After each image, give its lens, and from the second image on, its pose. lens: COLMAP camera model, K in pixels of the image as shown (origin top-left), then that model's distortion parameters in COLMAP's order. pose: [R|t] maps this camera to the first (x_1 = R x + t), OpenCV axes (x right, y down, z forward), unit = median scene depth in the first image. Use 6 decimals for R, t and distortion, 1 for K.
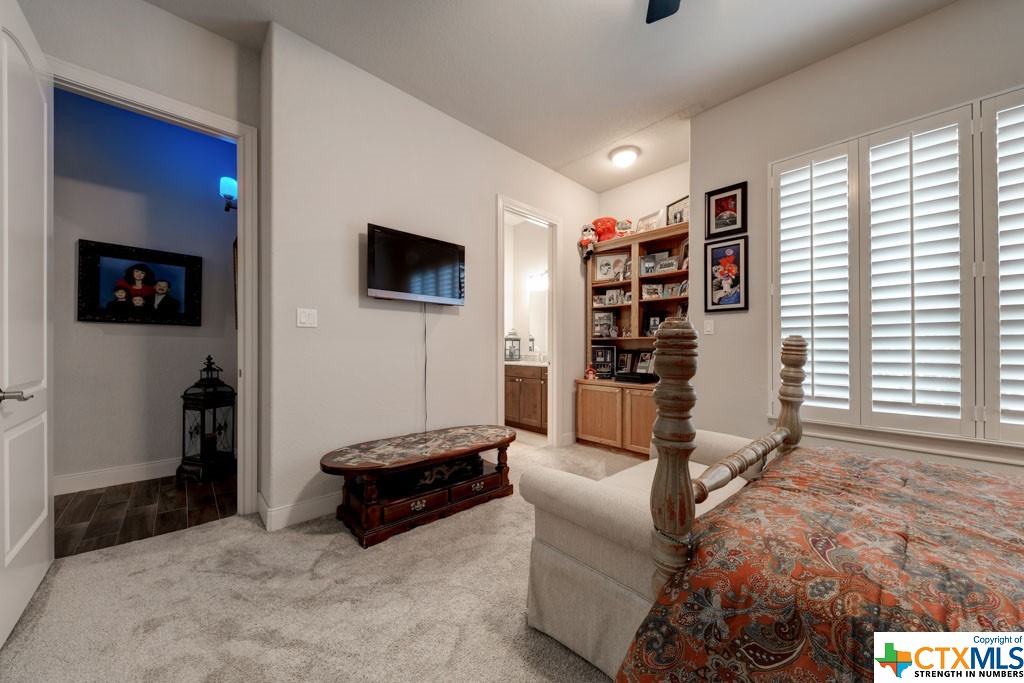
lens RADIAL K [[369.1, 0, 502.6], [0, 369.1, 345.4], [0, 0, 1]] dist [0.006140, -0.003471]
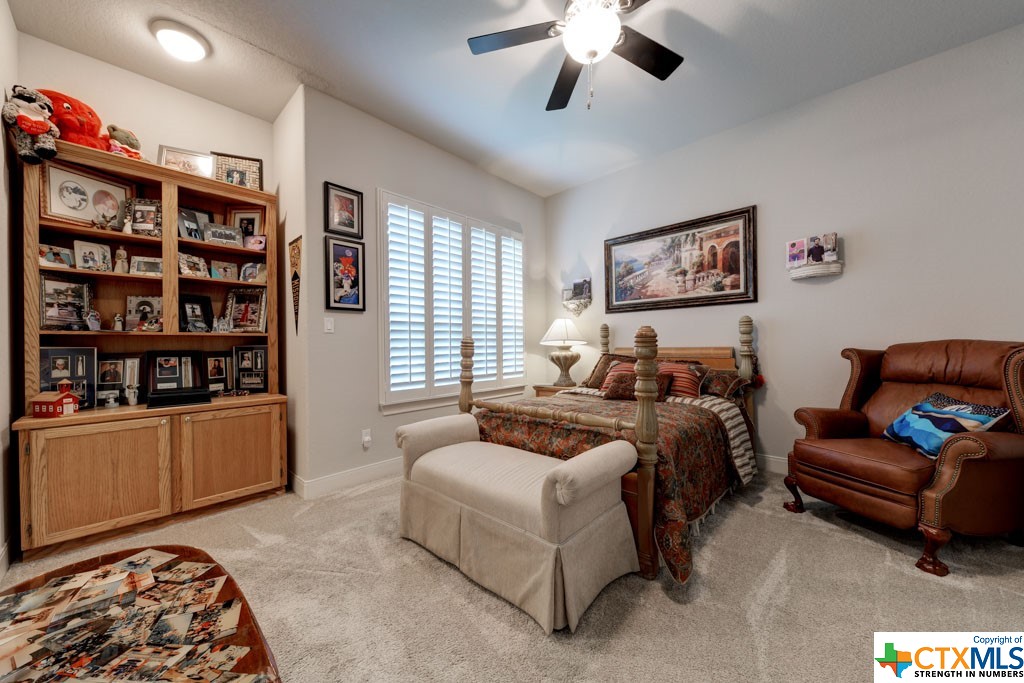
lens RADIAL K [[369.1, 0, 514.8], [0, 369.1, 343.9], [0, 0, 1]] dist [0.006140, -0.003471]
pose [[-0.115446, 0.001841, 0.993312, -0.339161], [0.008117, 0.999967, -0.000910, 0.002880], [-0.993281, 0.007957, -0.115457, 0.494407]]
